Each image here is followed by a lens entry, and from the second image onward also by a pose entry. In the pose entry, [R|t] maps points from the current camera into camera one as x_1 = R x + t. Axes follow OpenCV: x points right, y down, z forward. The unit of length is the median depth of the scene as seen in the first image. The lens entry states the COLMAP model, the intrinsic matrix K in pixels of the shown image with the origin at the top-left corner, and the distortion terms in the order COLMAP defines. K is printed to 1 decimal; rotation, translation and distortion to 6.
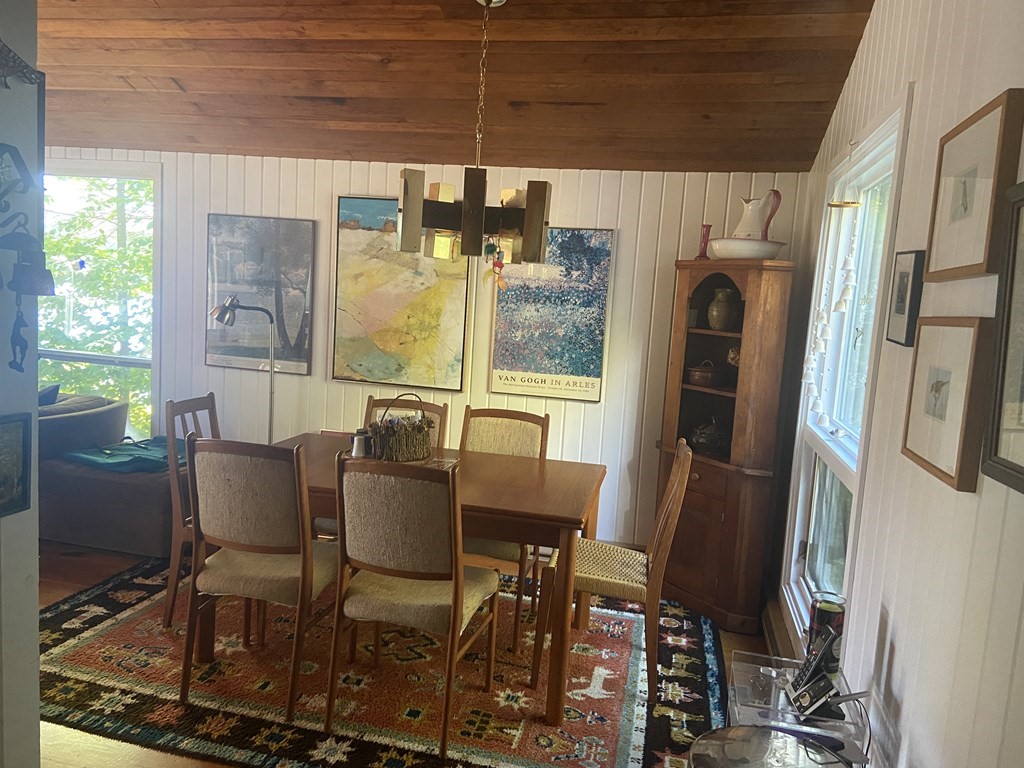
lens RADIAL K [[768.3, 0, 512.2], [0, 768.3, 380.8], [0, 0, 1]] dist [0.014453, 0.000578]
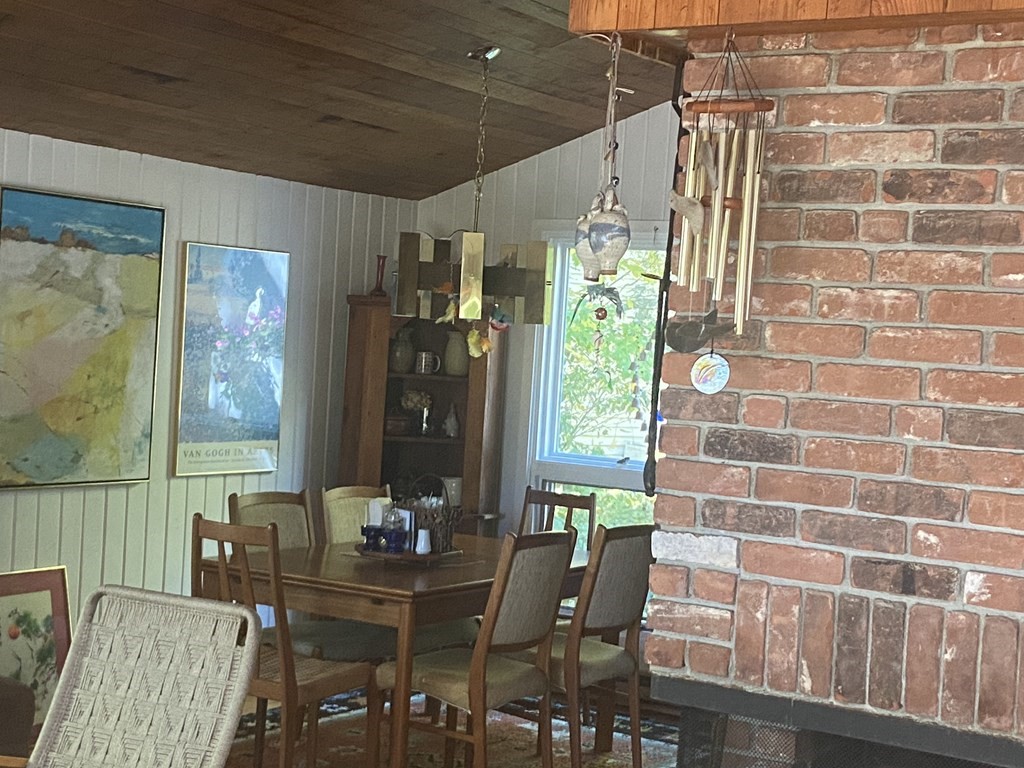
lens RADIAL K [[1733.1, 0, 512.2], [0, 1733.1, 384.8], [0, 0, 1]] dist [-0.034007, 0.000000]
pose [[0.336728, -0.068449, 0.939111, -1.395043], [0.073663, 0.996213, 0.046199, -0.118027], [-0.938716, 0.053621, 0.340495, 0.167123]]
